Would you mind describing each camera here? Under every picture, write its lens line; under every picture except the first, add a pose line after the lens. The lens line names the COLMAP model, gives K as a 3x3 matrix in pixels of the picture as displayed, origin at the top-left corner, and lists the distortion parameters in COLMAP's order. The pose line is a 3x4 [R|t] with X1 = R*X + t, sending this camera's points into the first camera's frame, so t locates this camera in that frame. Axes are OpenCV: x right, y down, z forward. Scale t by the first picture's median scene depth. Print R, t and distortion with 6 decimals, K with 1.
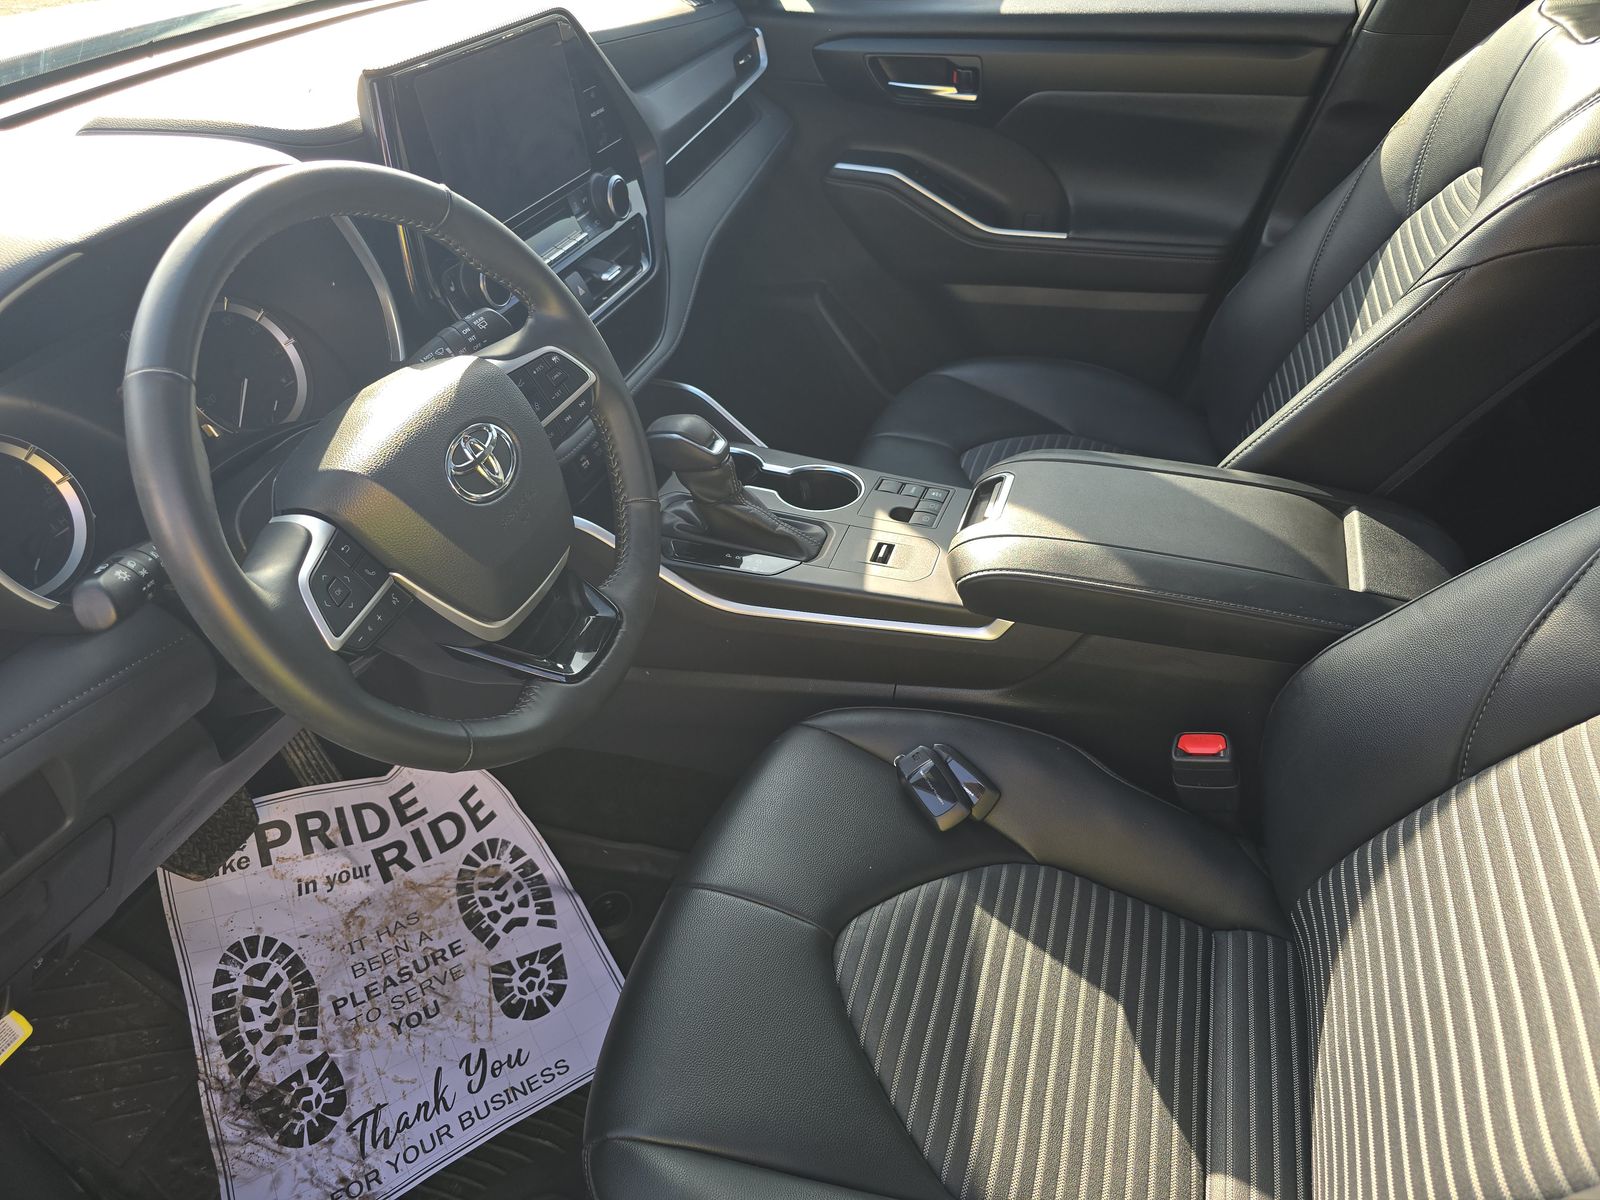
lens RADIAL K [[1116.9, 0, 784.1], [0, 1116.9, 619.2], [0, 0, 1]] dist [0.034986, -0.040418]
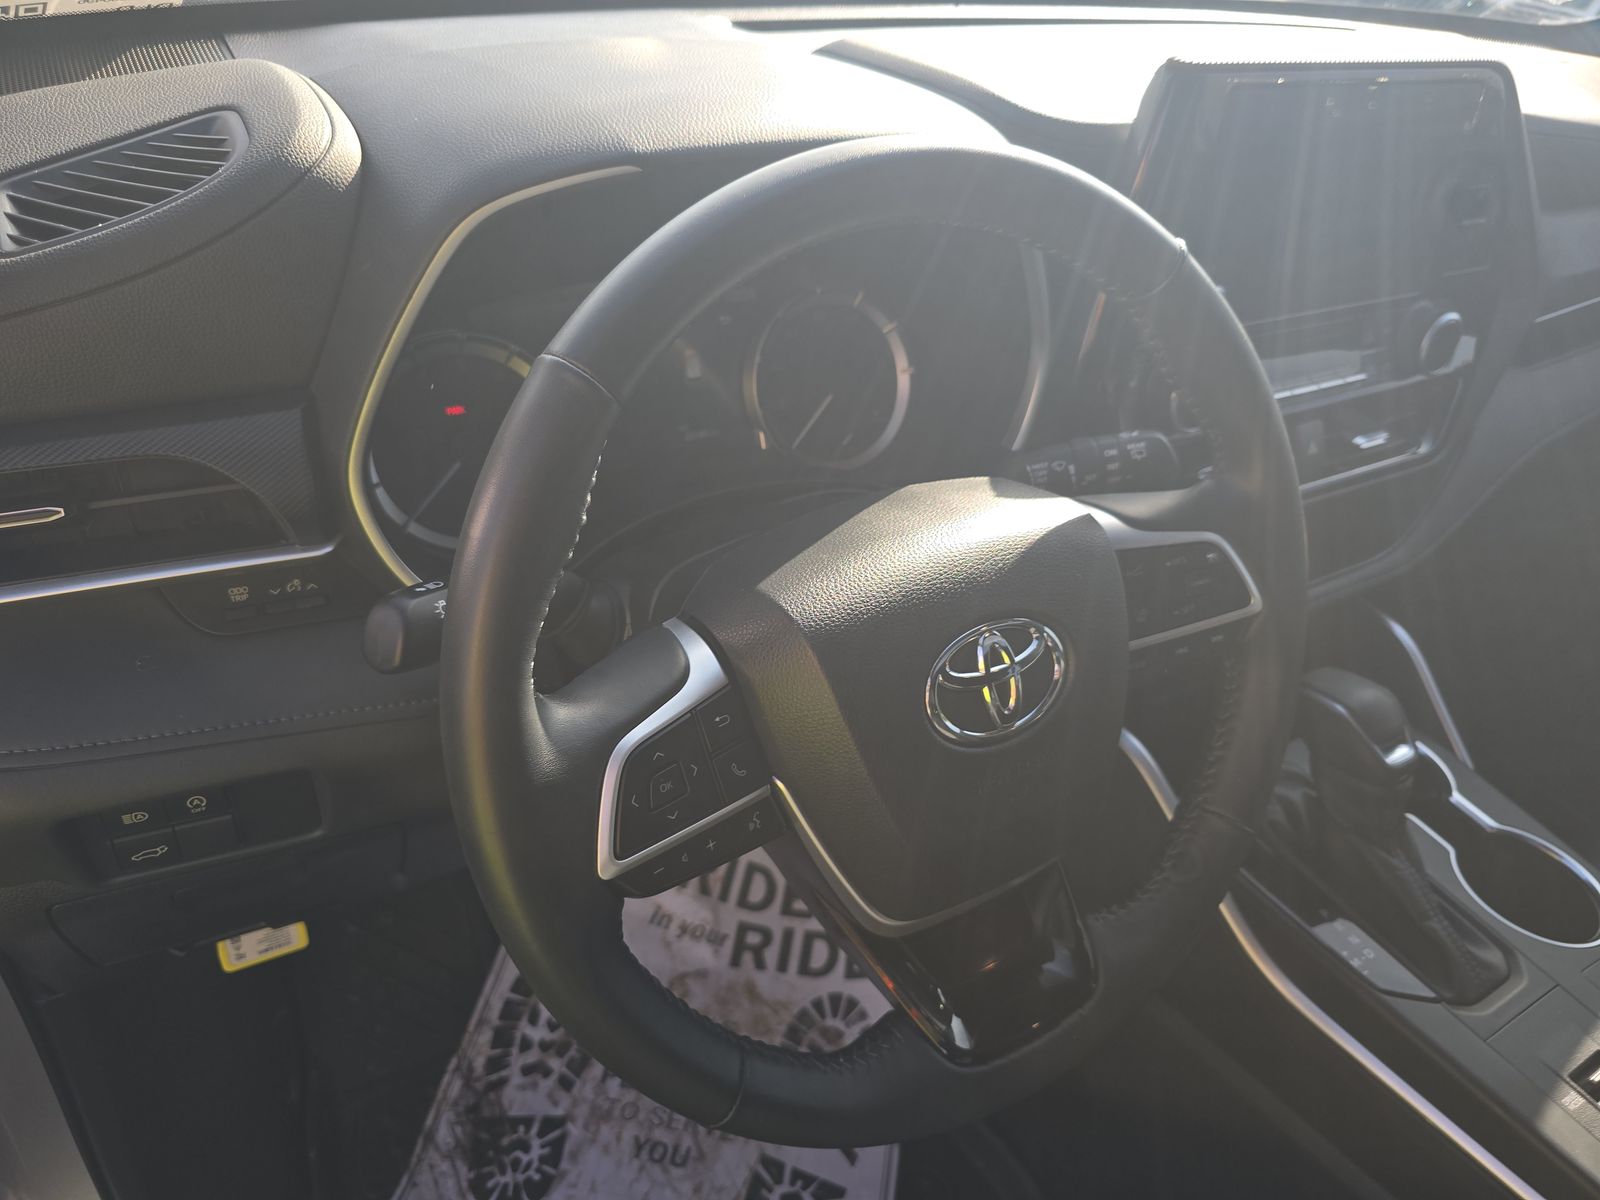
lens RADIAL K [[1116.9, 0, 784.1], [0, 1116.9, 619.2], [0, 0, 1]] dist [0.034986, -0.040418]
pose [[0.759640, 0.457793, -0.461923, -0.062324], [-0.477132, 0.874953, 0.082478, -0.104733], [0.441919, 0.157745, 0.883077, 0.271137]]
